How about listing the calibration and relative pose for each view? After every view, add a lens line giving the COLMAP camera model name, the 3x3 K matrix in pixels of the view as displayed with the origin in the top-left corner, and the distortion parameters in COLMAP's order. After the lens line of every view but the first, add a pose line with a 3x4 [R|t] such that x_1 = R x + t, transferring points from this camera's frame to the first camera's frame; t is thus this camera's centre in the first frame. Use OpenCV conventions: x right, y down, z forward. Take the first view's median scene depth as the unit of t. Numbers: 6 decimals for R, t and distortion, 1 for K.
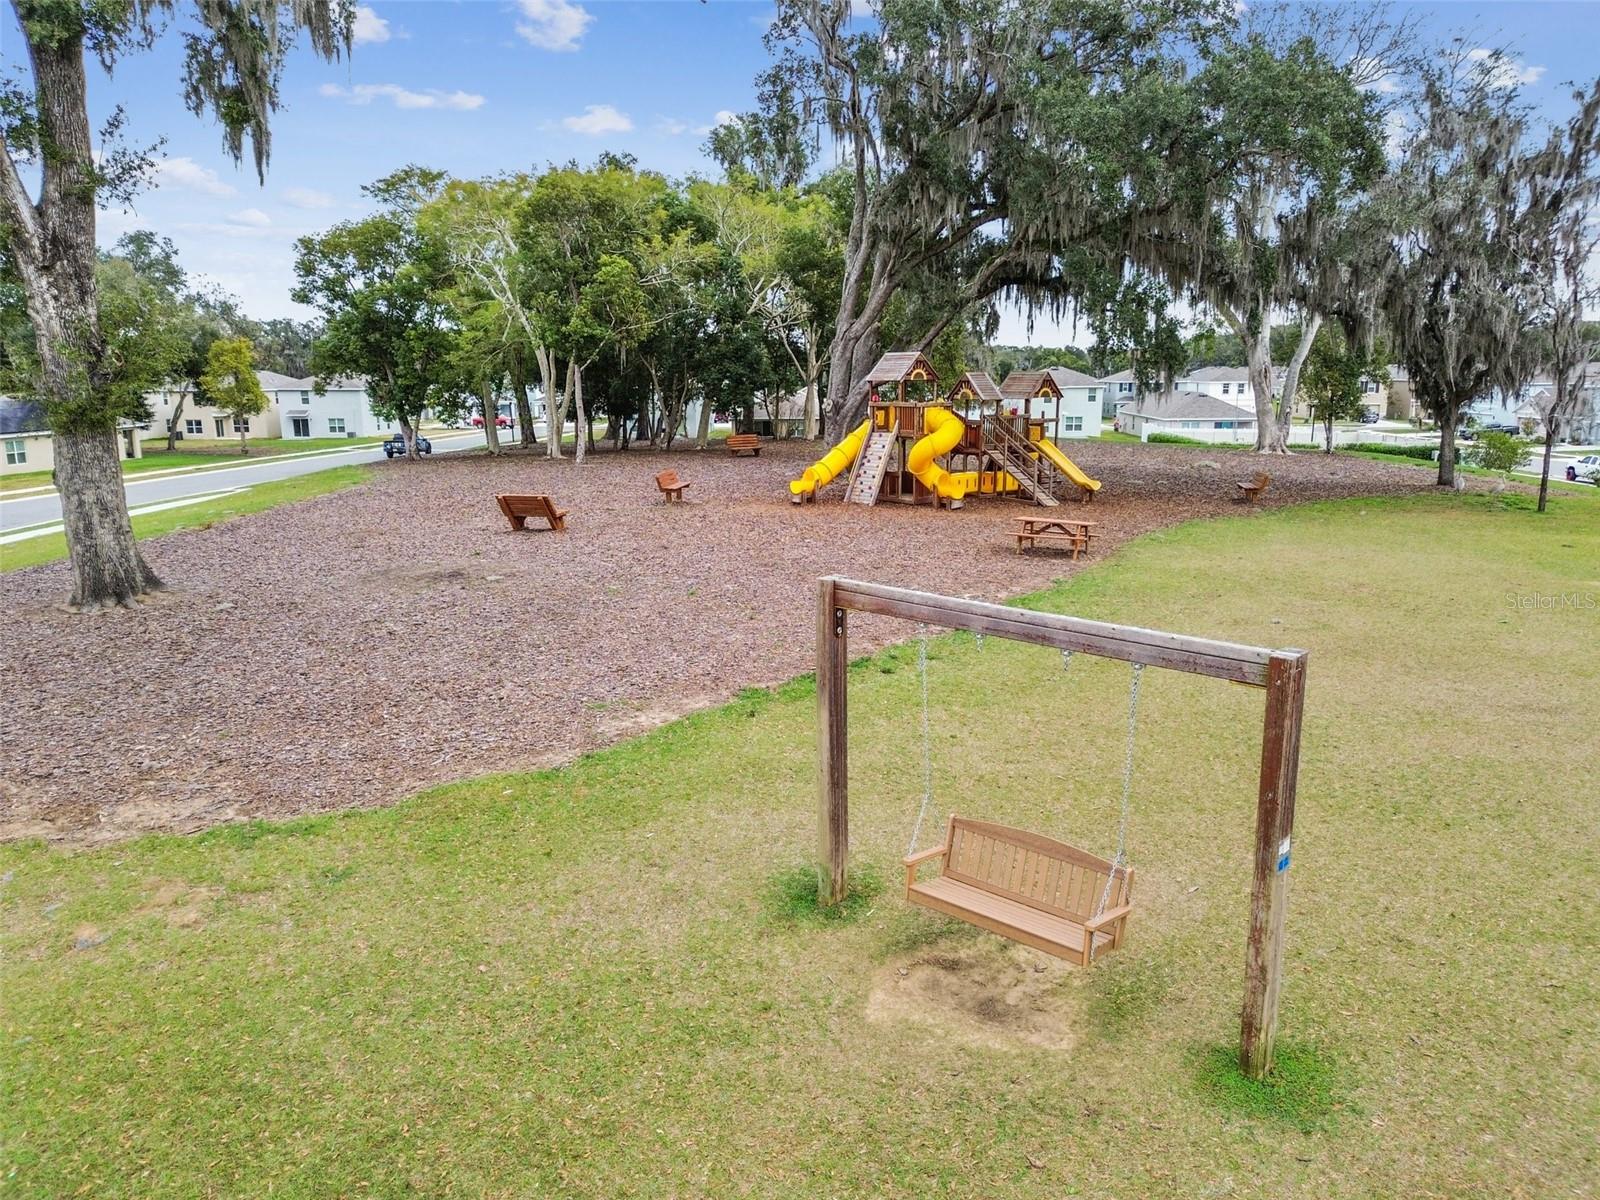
lens RADIAL K [[1079.8, 0, 800.0], [0, 1079.8, 600.0], [0, 0, 1]] dist [0.067807, -0.093103]
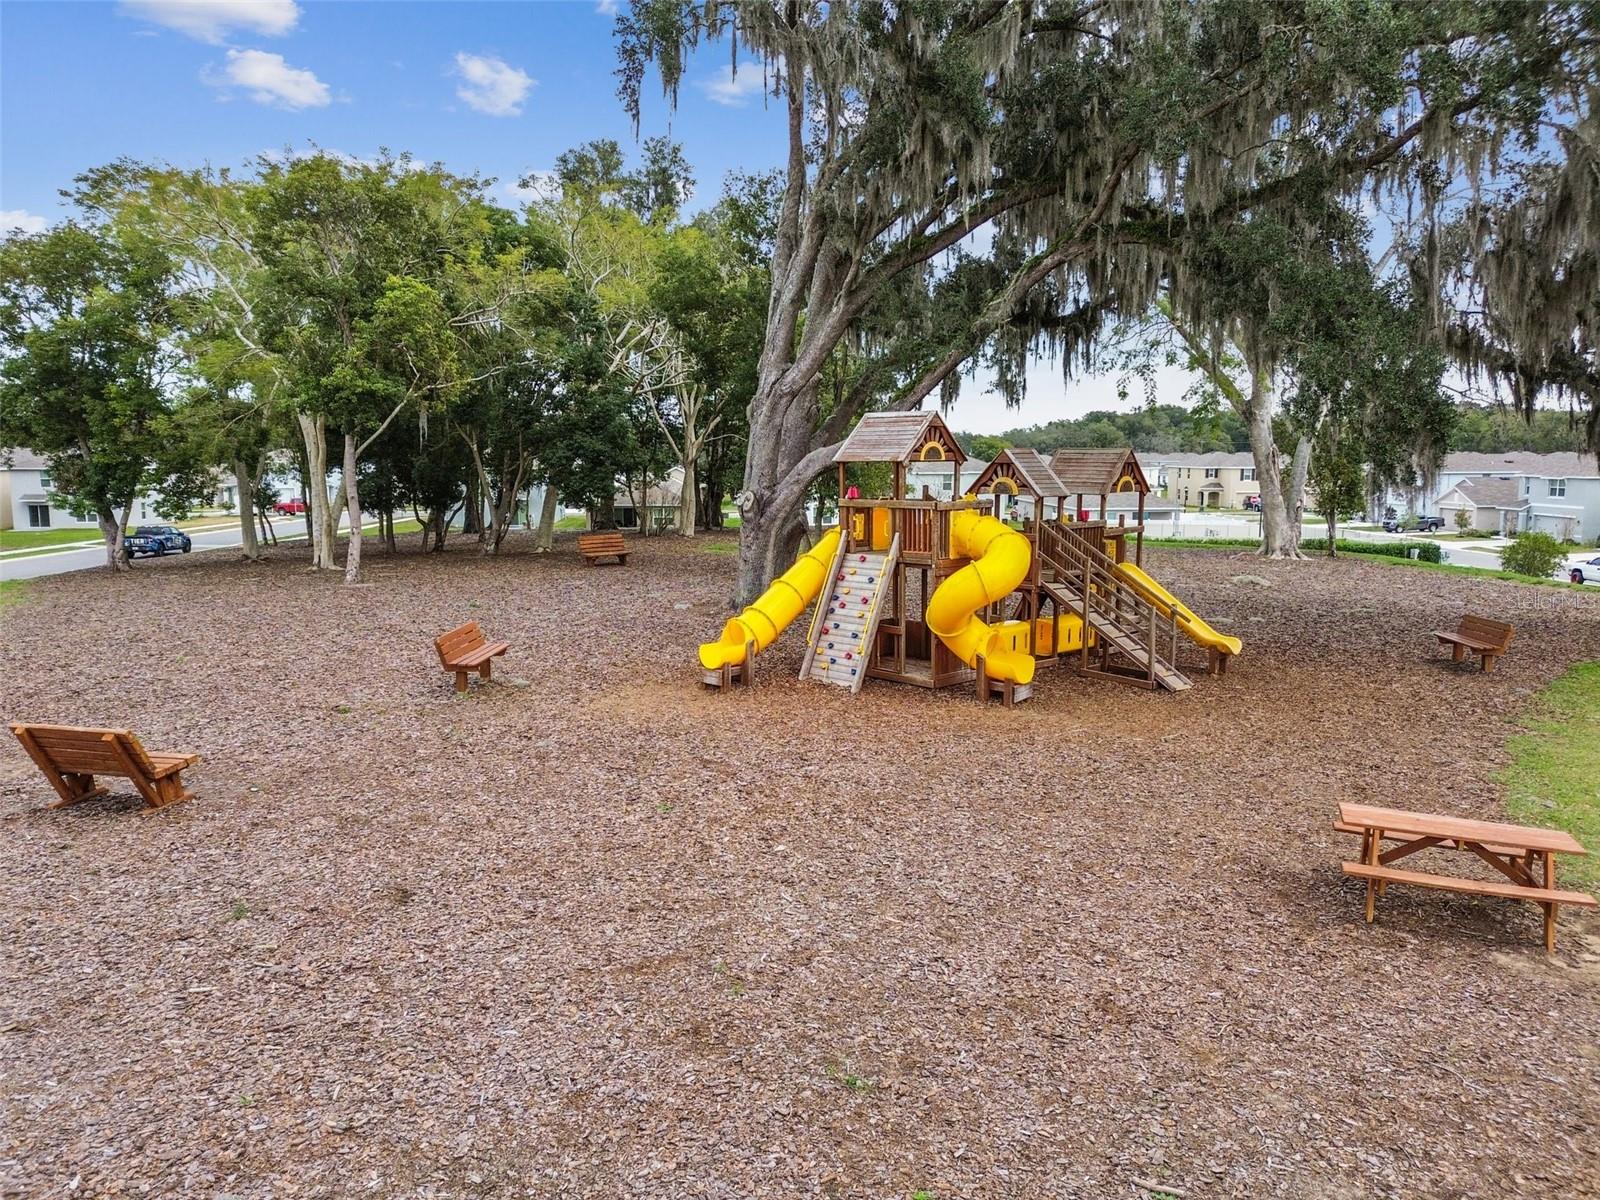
lens RADIAL K [[1079.8, 0, 800.0], [0, 1079.8, 600.0], [0, 0, 1]] dist [0.067807, -0.093103]
pose [[0.991206, -0.008457, 0.132060, -0.020341], [0.018221, 0.997173, -0.072902, -0.061999], [-0.131070, 0.074667, 0.988557, 0.311696]]
